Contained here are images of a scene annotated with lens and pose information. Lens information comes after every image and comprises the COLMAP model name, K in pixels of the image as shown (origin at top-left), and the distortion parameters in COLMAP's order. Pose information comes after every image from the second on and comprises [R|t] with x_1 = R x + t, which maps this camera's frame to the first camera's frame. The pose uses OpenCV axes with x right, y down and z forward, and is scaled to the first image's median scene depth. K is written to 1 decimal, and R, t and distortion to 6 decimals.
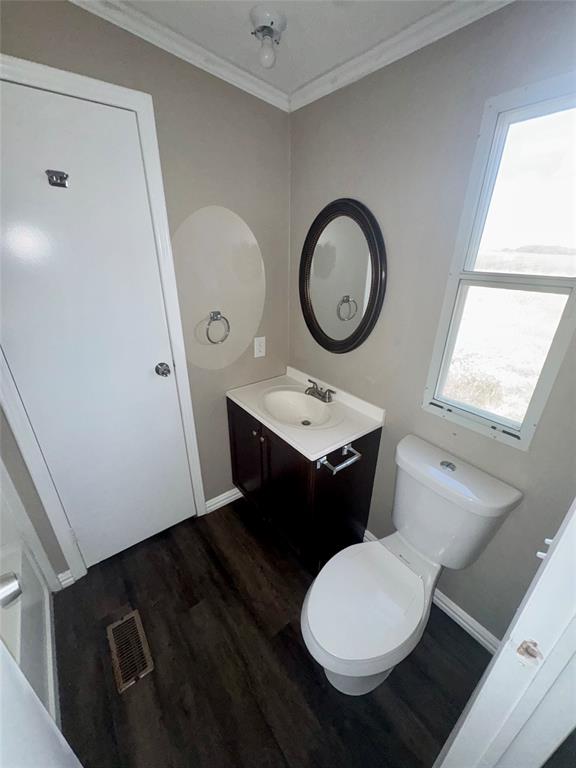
lens RADIAL K [[307.7, 0, 288.0], [0, 307.7, 384.0], [0, 0, 1]] dist [0.002513, -0.000386]
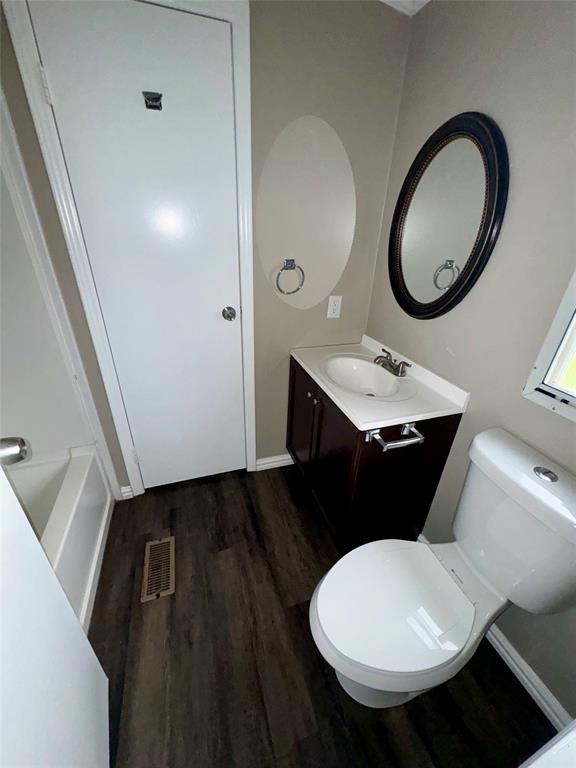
lens RADIAL K [[307.9, 0, 288.0], [0, 307.9, 384.0], [0, 0, 1]] dist [0.015867, -0.010237]
pose [[0.945915, 0.172331, -0.274858, 0.079640], [-0.160630, 0.984891, 0.064706, 0.078905], [0.281856, -0.017056, 0.959305, 0.093406]]
